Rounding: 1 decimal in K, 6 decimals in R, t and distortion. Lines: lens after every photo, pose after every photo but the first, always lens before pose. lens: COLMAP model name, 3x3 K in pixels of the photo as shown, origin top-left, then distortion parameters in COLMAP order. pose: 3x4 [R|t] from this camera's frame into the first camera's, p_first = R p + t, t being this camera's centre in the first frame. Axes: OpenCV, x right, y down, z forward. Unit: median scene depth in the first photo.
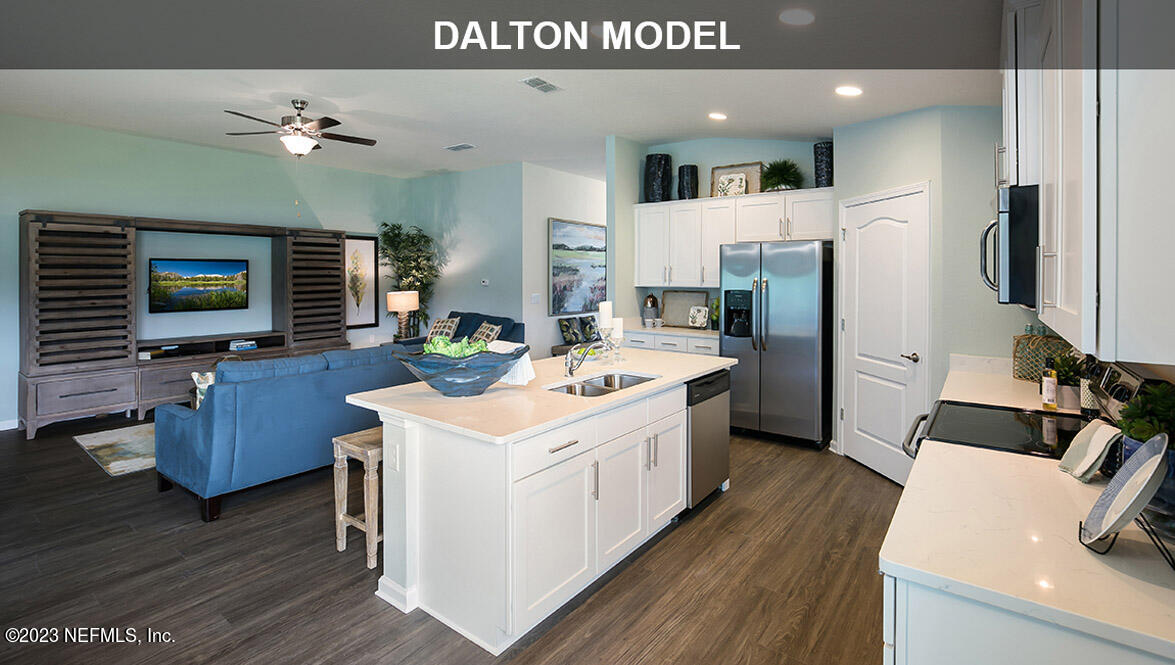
lens RADIAL K [[529.6, 0, 565.6], [0, 529.6, 279.9], [0, 0, 1]] dist [-0.012760, 0.005420]
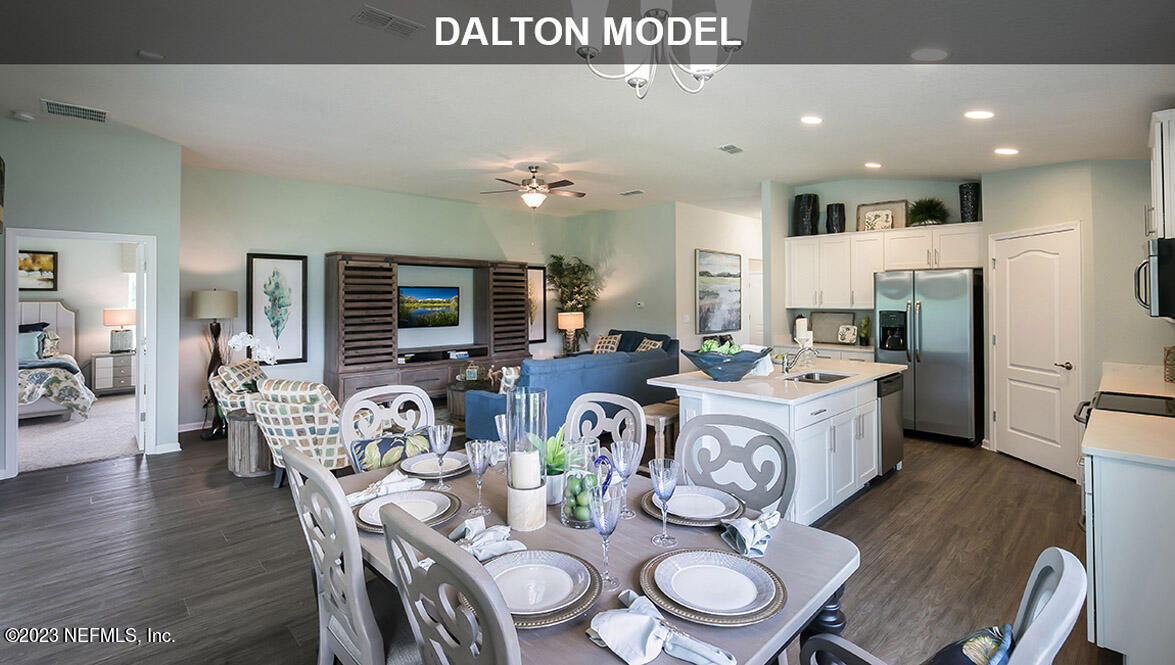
lens RADIAL K [[529.6, 0, 560.4], [0, 529.6, 294.9], [0, 0, 1]] dist [-0.012760, 0.005420]
pose [[0.989139, -0.003201, -0.146947, -0.240069], [0.000790, 0.999864, -0.016462, 0.002713], [0.146980, 0.016167, 0.989007, -0.282317]]
